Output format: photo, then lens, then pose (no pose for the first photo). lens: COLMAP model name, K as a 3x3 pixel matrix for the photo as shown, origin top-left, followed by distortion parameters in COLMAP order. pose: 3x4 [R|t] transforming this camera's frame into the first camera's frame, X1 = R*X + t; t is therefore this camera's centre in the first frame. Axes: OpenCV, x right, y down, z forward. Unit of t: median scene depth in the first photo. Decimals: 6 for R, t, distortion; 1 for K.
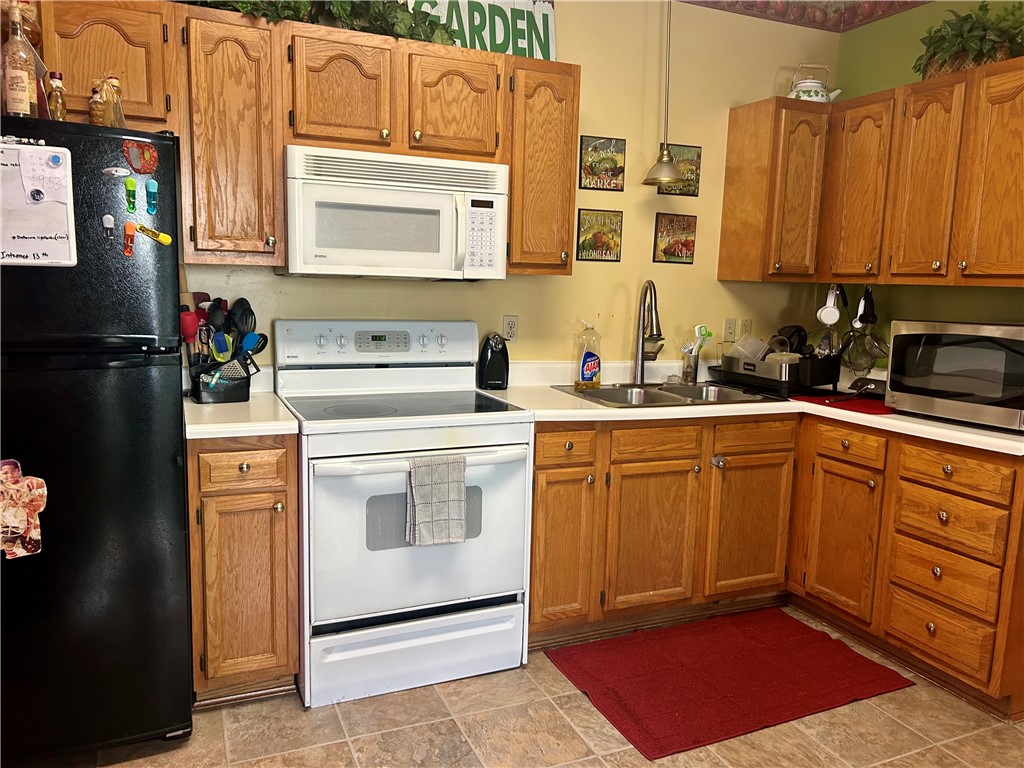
lens RADIAL K [[767.2, 0, 520.5], [0, 767.2, 389.6], [0, 0, 1]] dist [0.055439, -0.059942]
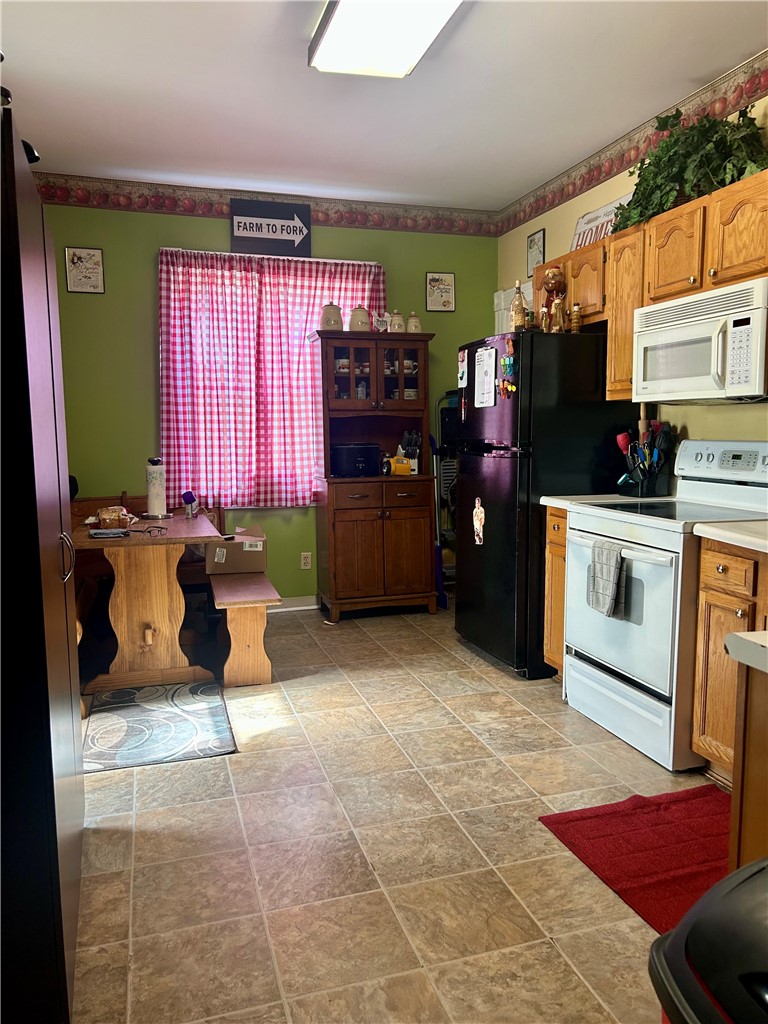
lens RADIAL K [[767.2, 0, 393.0], [0, 767.2, 511.1], [0, 0, 1]] dist [0.055439, -0.059942]
pose [[-0.106513, 0.081593, -0.990958, 1.031776], [-0.141835, 0.985189, 0.096363, -0.029695], [0.984143, 0.150816, -0.093363, 0.680235]]
